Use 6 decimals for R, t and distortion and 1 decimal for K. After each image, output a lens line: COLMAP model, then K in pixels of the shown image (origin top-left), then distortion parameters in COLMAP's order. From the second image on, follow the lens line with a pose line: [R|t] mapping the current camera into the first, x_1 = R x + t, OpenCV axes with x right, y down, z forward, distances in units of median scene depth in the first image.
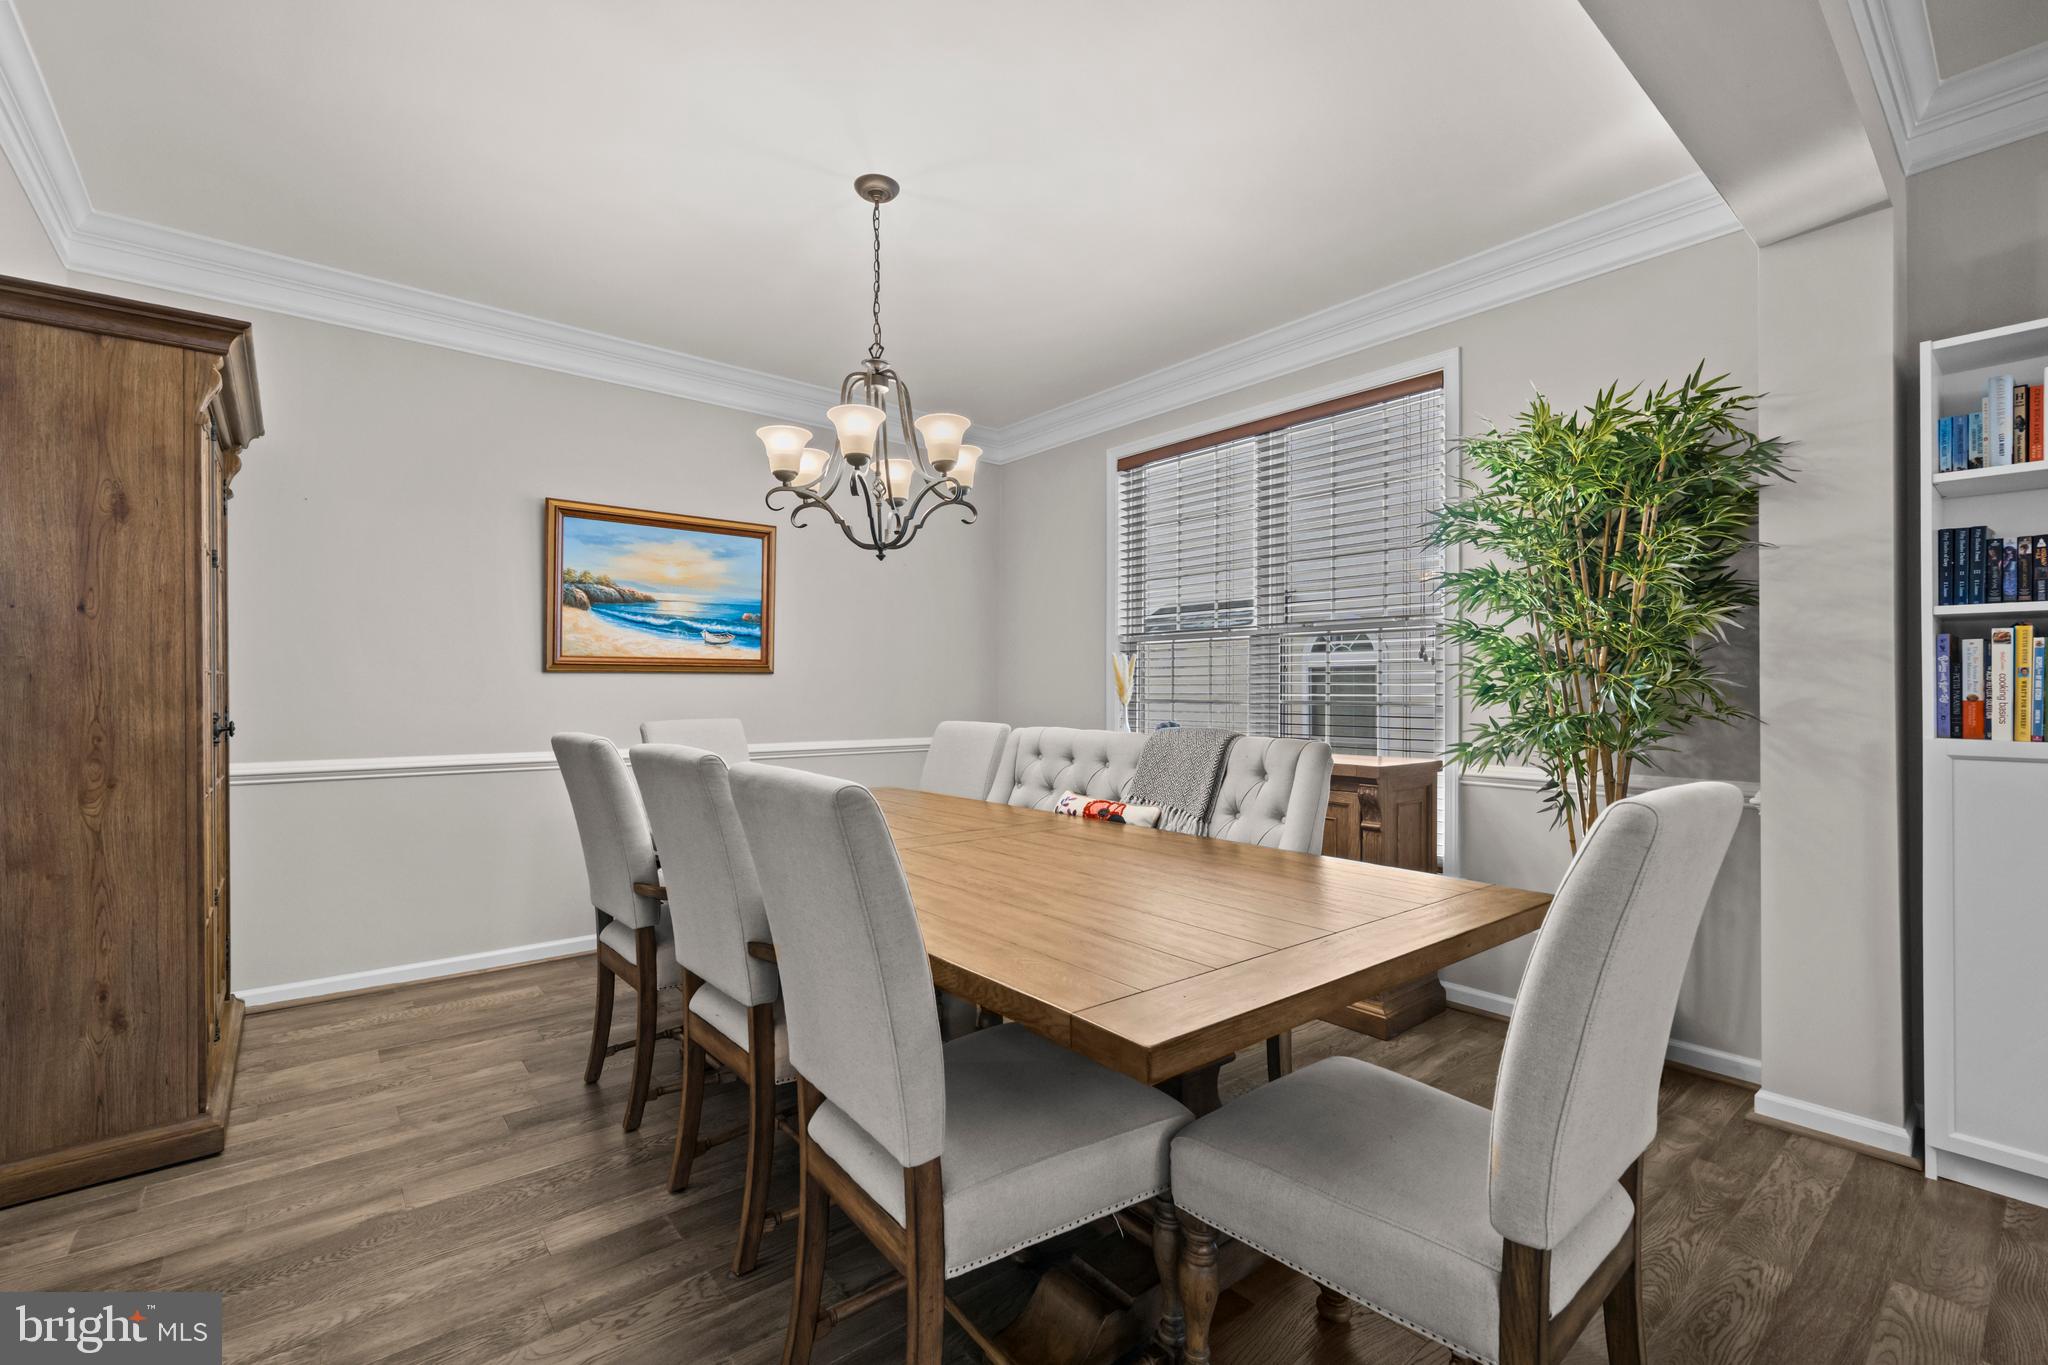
lens RADIAL K [[865.1, 0, 1027.9], [0, 865.1, 691.9], [0, 0, 1]] dist [0.001706, 0.000402]
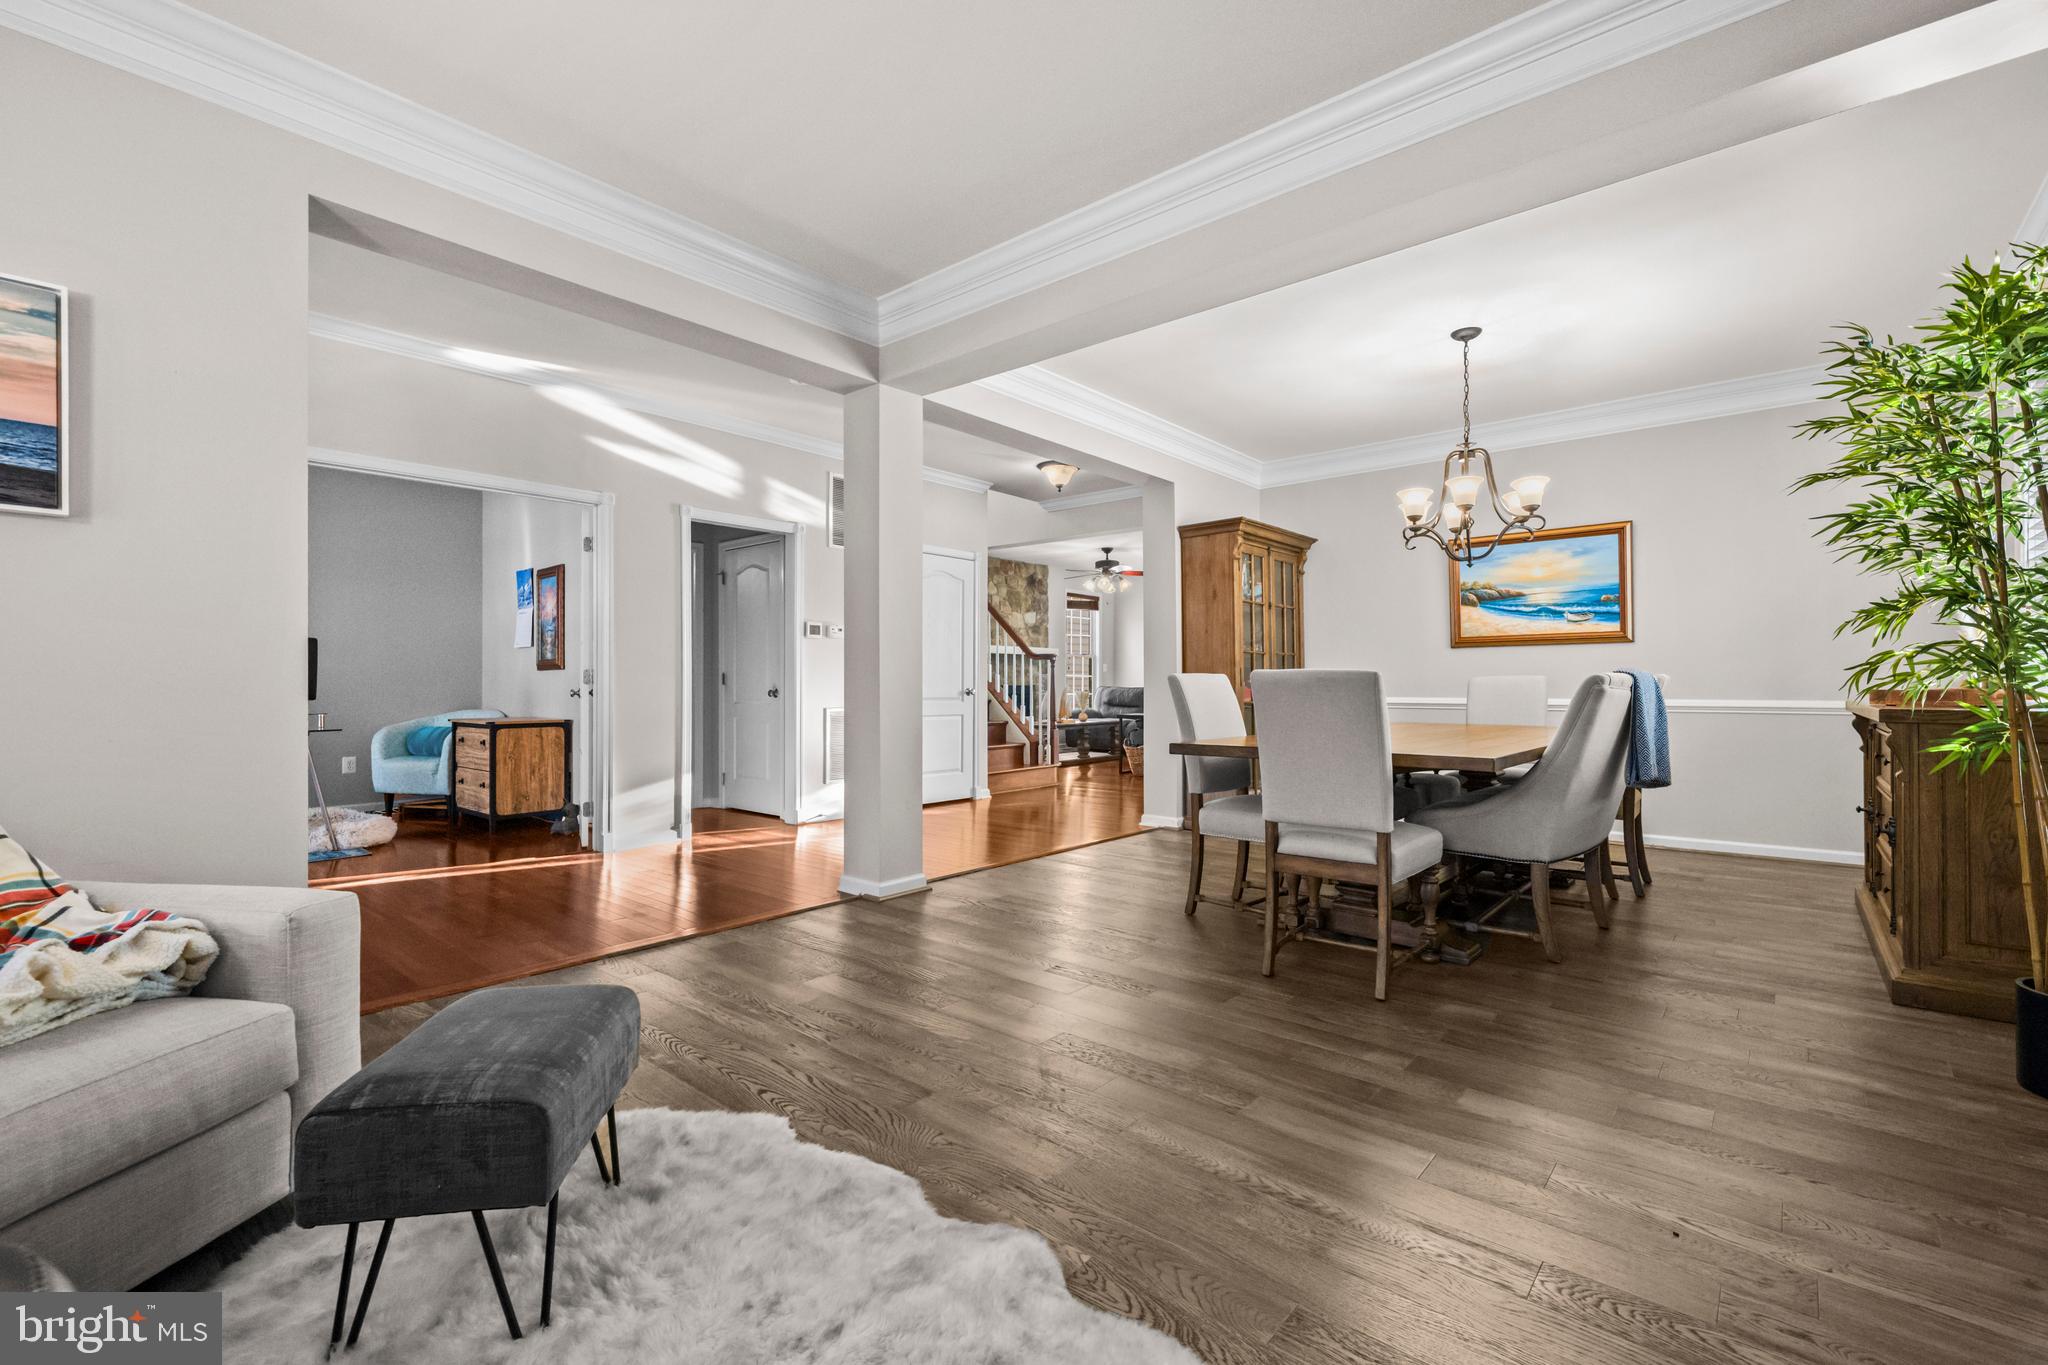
lens RADIAL K [[865.1, 0, 1004.9], [0, 865.1, 678.5], [0, 0, 1]] dist [0.001706, 0.000402]
pose [[0.151010, -0.005521, -0.988517, 1.863416], [0.003839, 0.999980, -0.004998, 0.079109], [0.988525, -0.003041, 0.151028, -0.128376]]
